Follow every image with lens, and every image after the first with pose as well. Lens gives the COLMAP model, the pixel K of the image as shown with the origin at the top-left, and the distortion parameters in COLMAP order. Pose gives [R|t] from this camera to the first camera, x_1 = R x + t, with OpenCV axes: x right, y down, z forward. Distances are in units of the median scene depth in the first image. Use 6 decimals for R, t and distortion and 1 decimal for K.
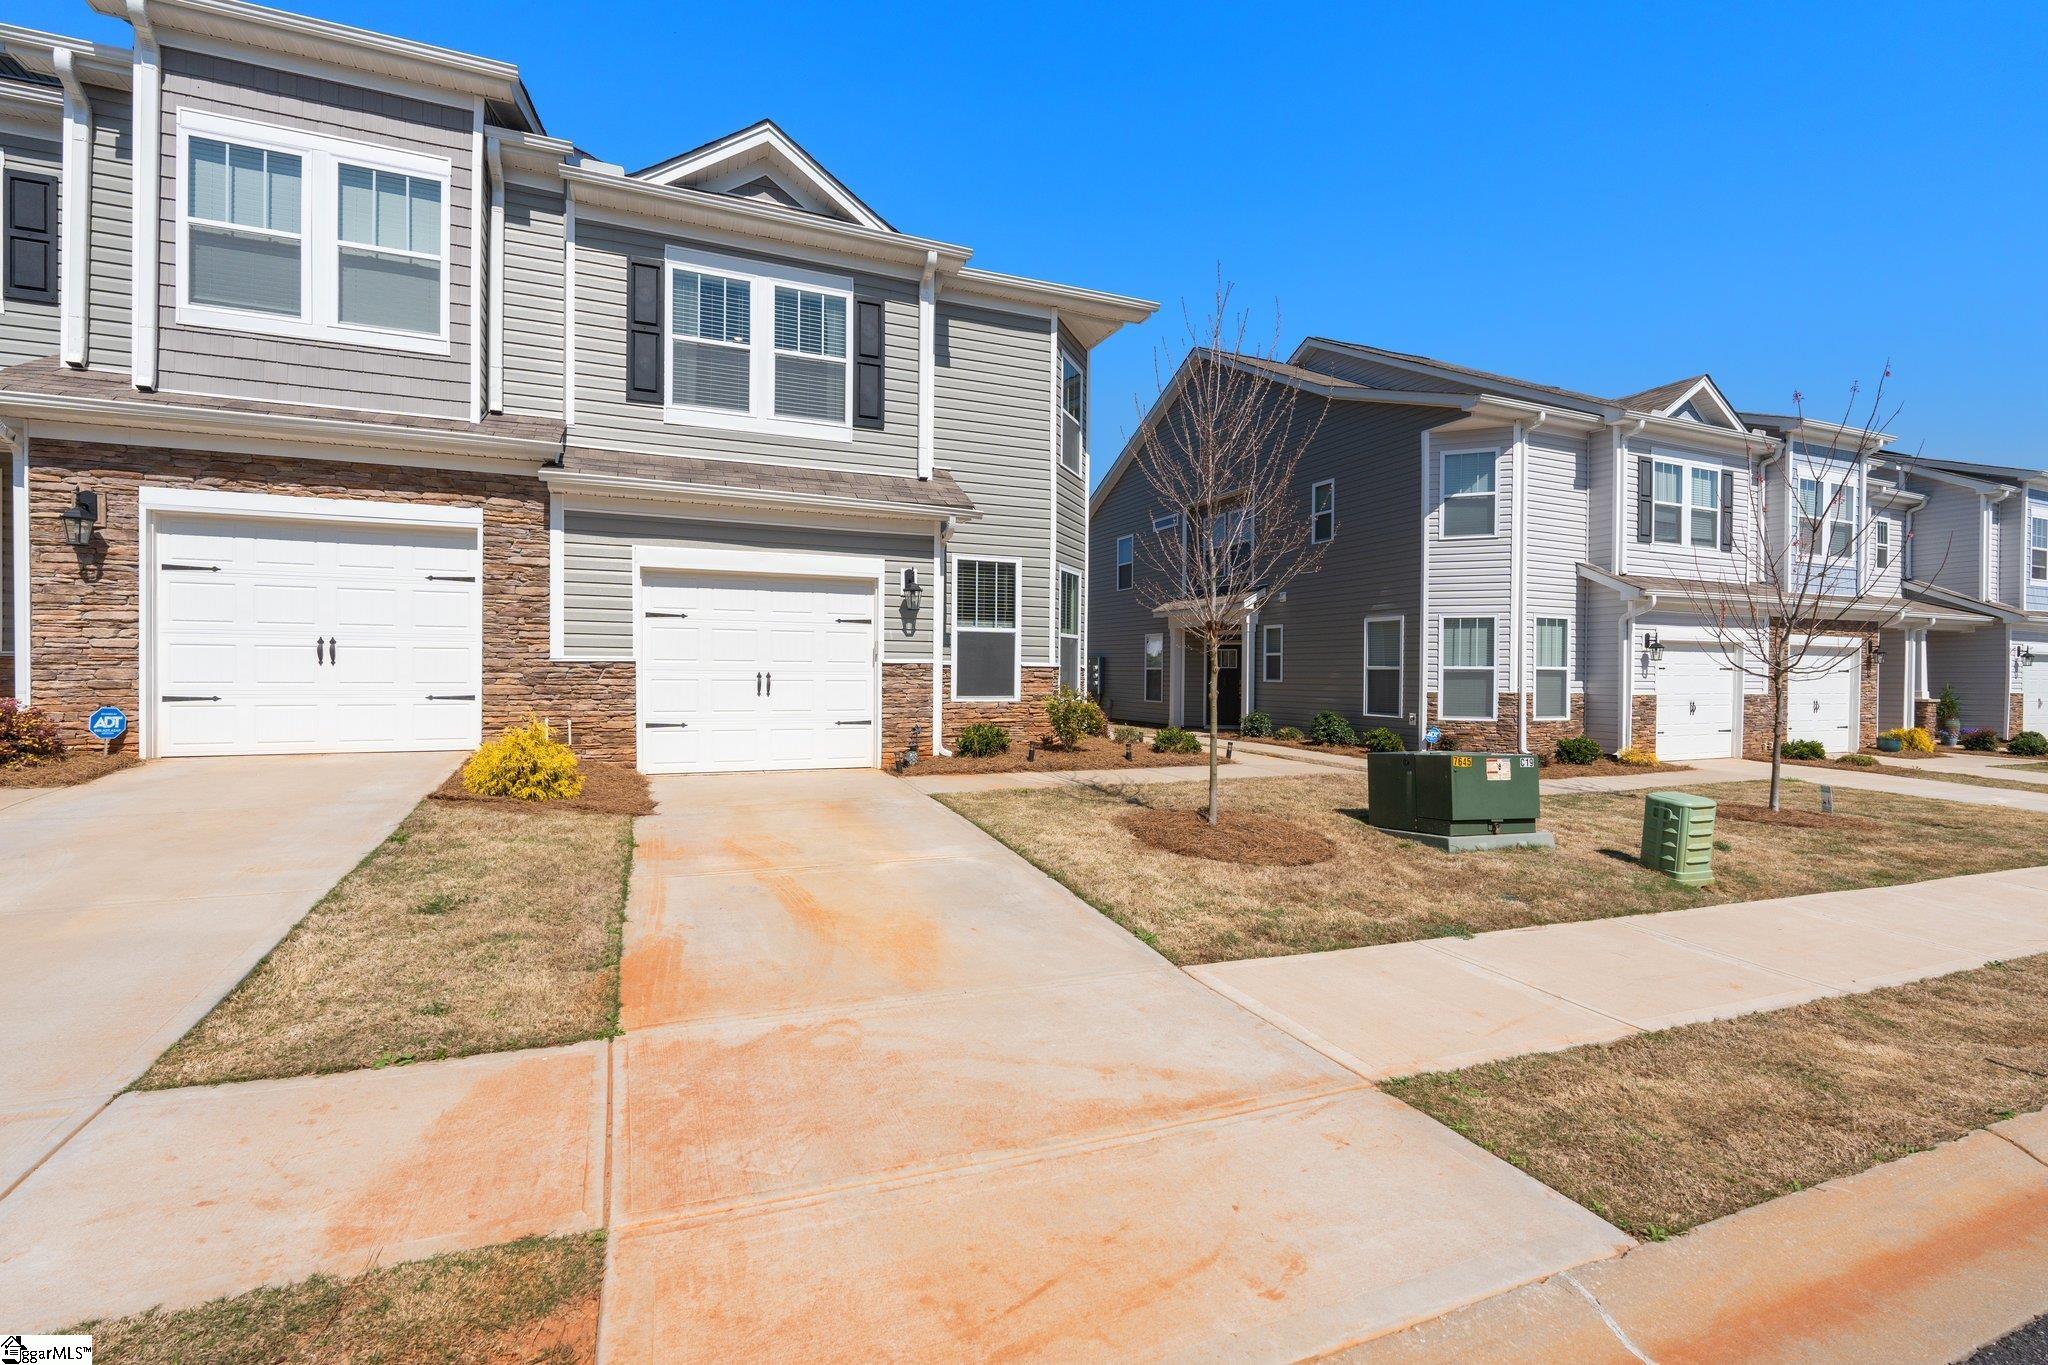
lens RADIAL K [[910.2, 0, 1018.7], [0, 910.2, 686.5], [0, 0, 1]] dist [-0.011560, 0.003156]
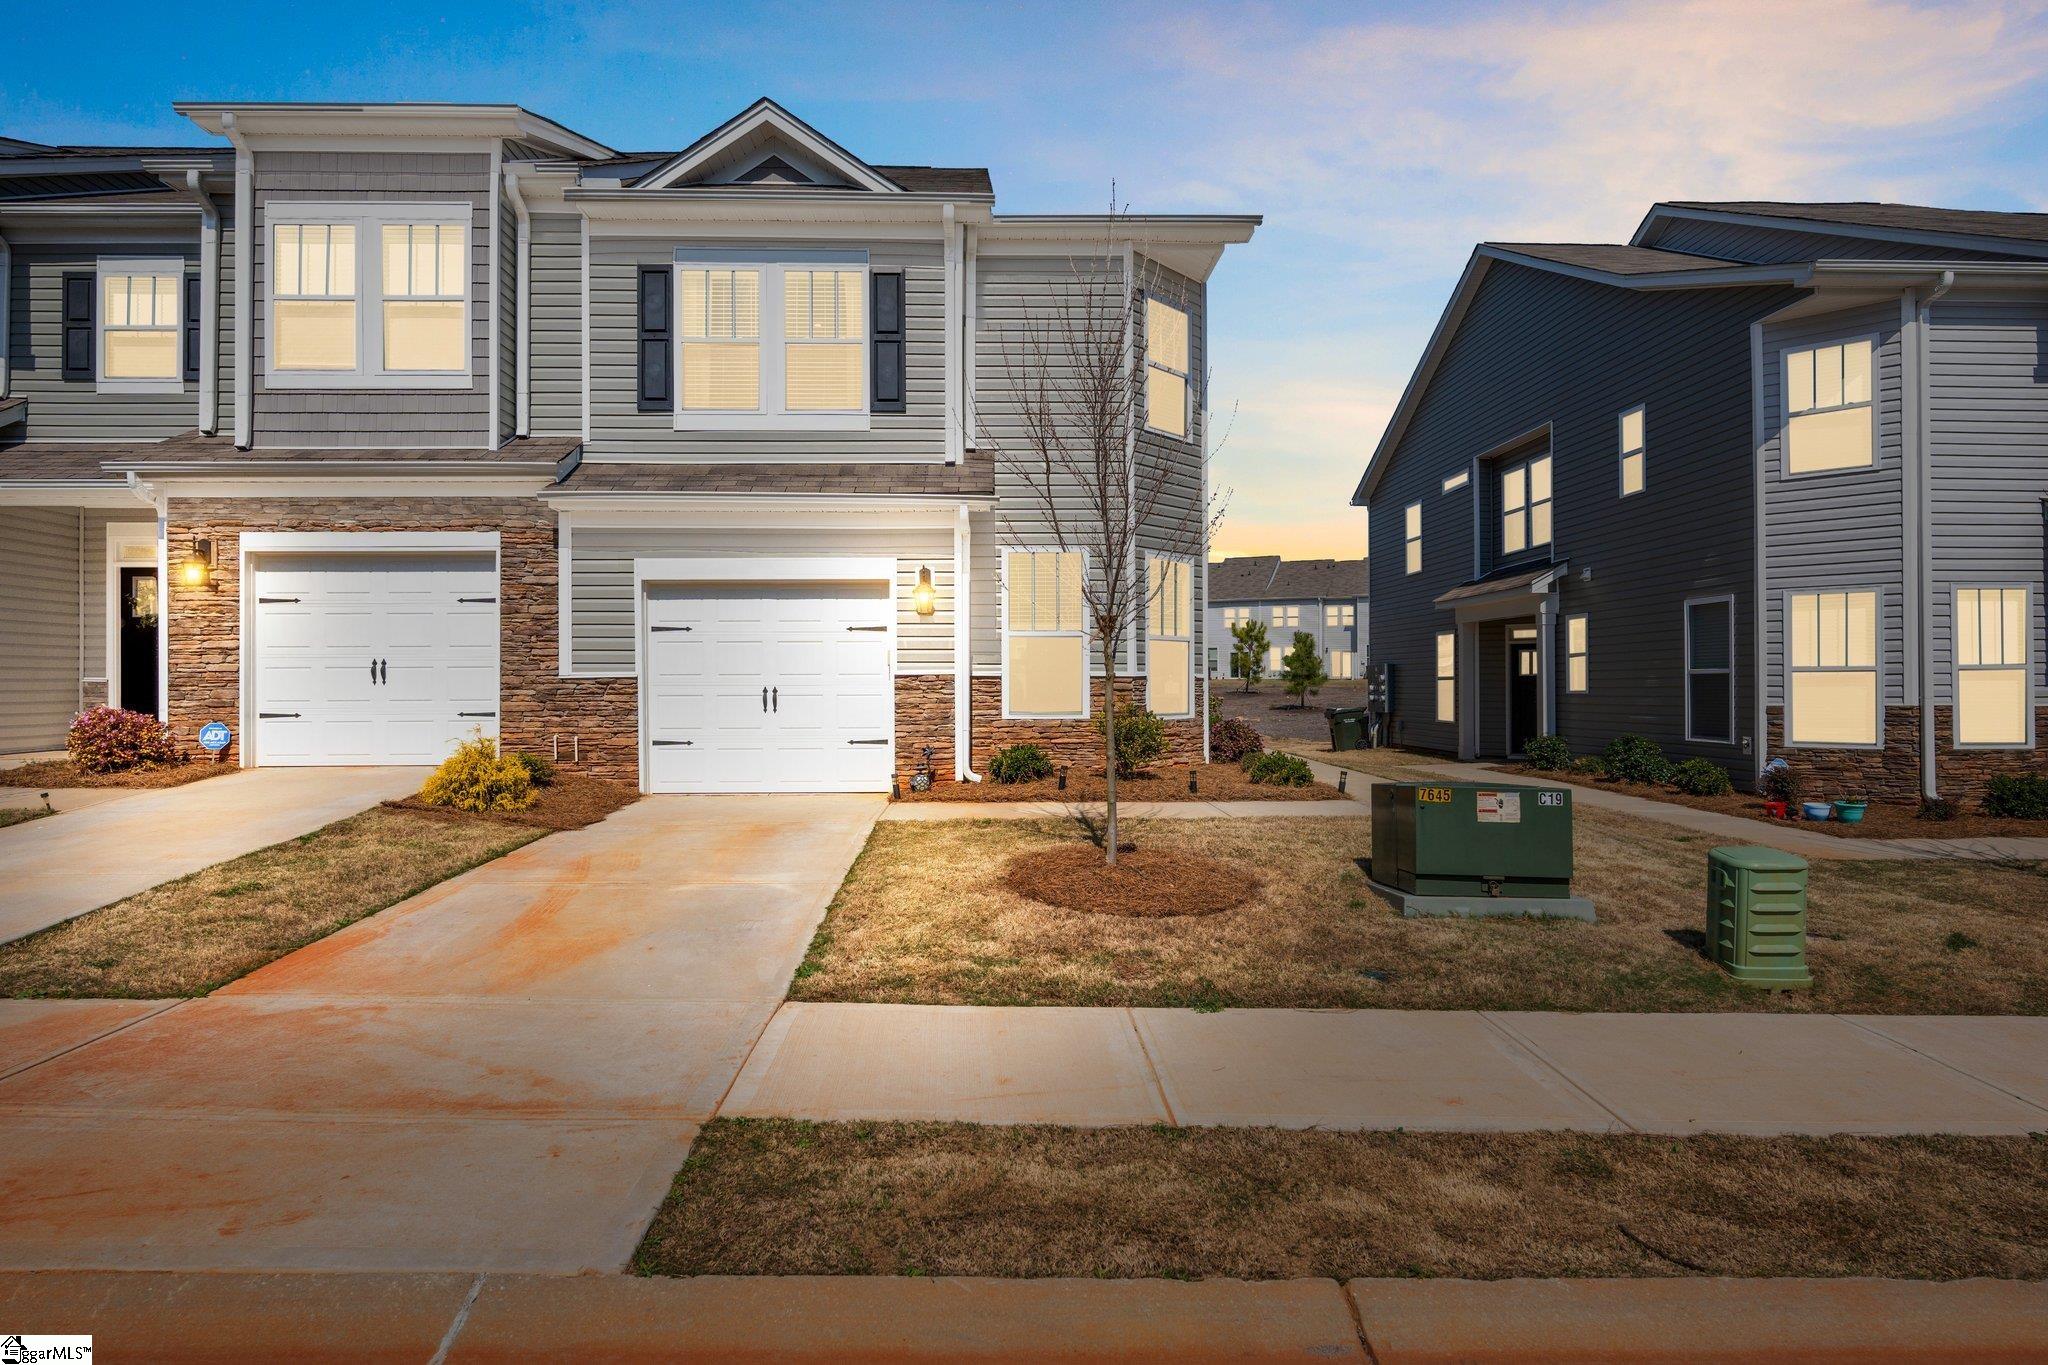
lens RADIAL K [[1140.3, 0, 1024.9], [0, 1140.3, 687.9], [0, 0, 1]] dist [-0.006719, 0.002769]
pose [[0.930076, -0.011840, -0.367177, 0.447457], [0.005696, 0.999825, -0.017810, 0.008966], [0.367323, 0.014473, 0.929981, 0.013292]]
